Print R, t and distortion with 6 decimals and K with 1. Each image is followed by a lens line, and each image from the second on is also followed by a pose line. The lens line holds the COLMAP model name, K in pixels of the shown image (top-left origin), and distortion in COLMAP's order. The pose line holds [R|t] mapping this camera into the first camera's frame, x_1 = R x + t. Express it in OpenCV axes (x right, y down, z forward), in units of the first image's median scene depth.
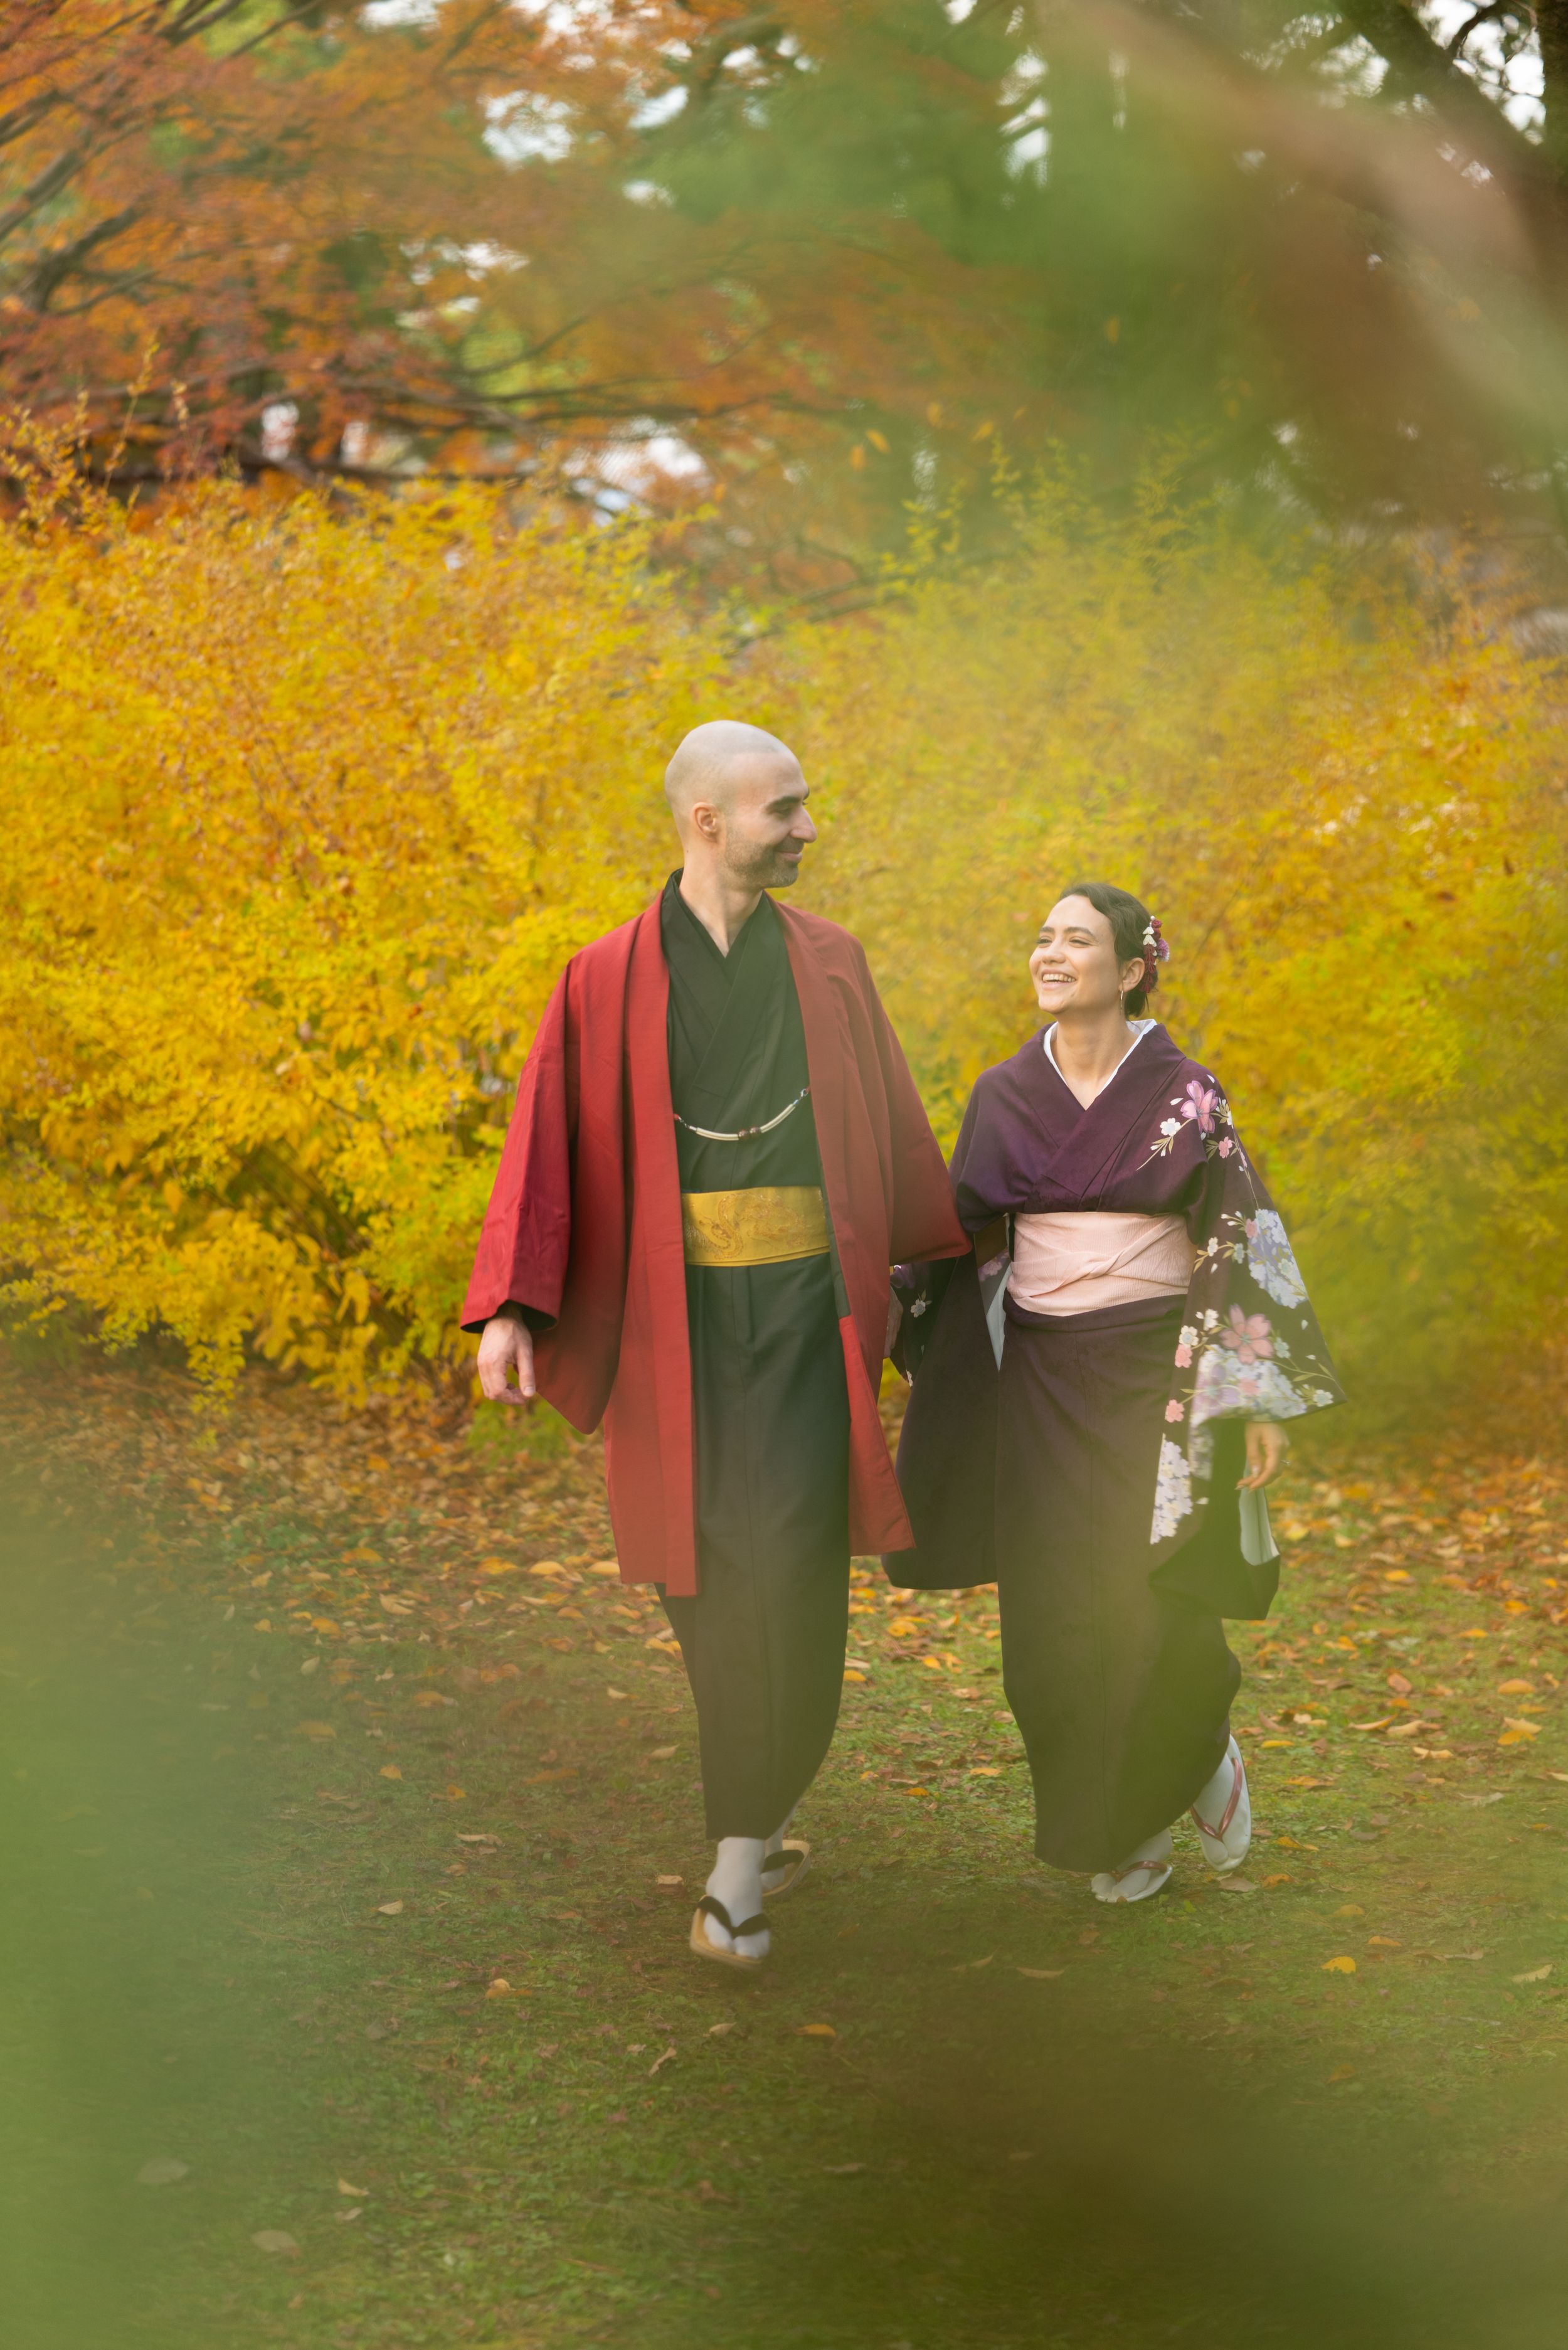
lens RADIAL K [[5828.5, 0, 785.4], [0, 5828.5, 1168.6], [0, 0, 1]] dist [-0.043970, 0.000000]
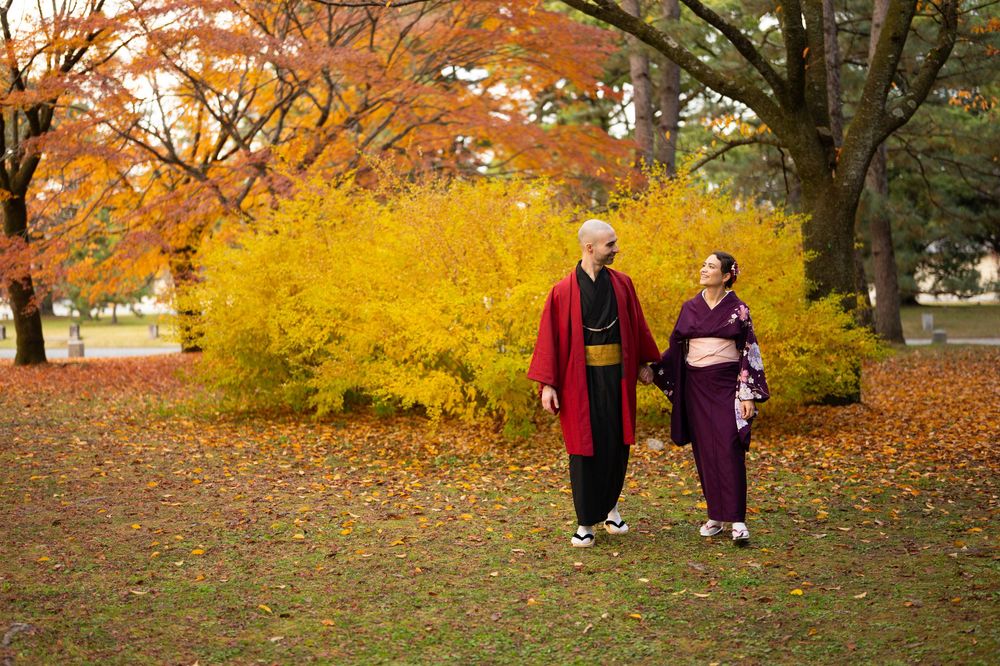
lens RADIAL K [[1425.3, 0, 498.3], [0, 1425.3, 336.9], [0, 0, 1]] dist [-0.038179, 0.000000]
pose [[0.998823, -0.012966, -0.046733, -0.016430], [0.011869, 0.999649, -0.023671, 0.008538], [0.047023, 0.023088, 0.998627, 0.126553]]
